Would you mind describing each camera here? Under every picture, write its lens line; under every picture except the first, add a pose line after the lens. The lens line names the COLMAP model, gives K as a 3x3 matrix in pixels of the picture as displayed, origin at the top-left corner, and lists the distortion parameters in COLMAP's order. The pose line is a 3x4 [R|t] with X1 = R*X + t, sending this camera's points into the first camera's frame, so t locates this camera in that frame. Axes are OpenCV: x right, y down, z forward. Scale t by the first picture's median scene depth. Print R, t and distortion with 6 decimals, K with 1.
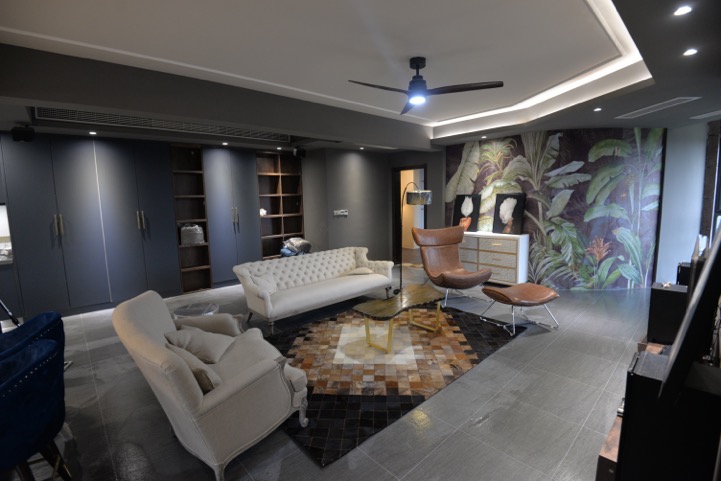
lens RADIAL K [[334.6, 0, 360.5], [0, 334.6, 240.5], [0, 0, 1]] dist [-0.056265, -0.000709]
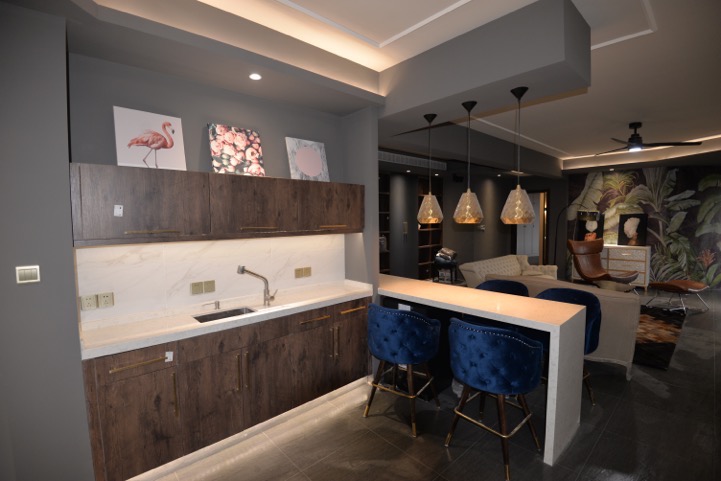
lens RADIAL K [[334.6, 0, 360.5], [0, 334.6, 240.5], [0, 0, 1]] dist [-0.056265, -0.000709]
pose [[0.999821, 0.014808, -0.011801, -0.605065], [-0.015474, 0.998167, -0.058517, 0.049560], [0.010913, 0.058689, 0.998217, -0.244061]]
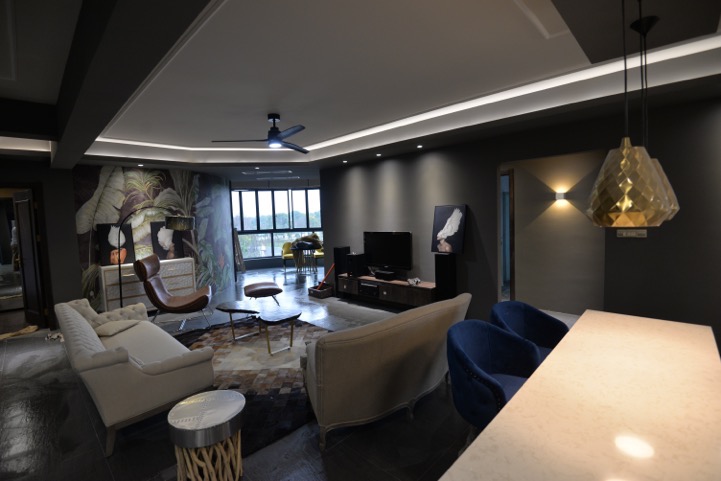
lens RADIAL K [[334.6, 0, 360.5], [0, 334.6, 240.5], [0, 0, 1]] dist [-0.056265, -0.000709]
pose [[-0.067398, -0.044477, 0.996734, -0.689218], [0.152942, 0.986738, 0.054372, -0.045189], [-0.985934, 0.156107, -0.059701, 0.468438]]
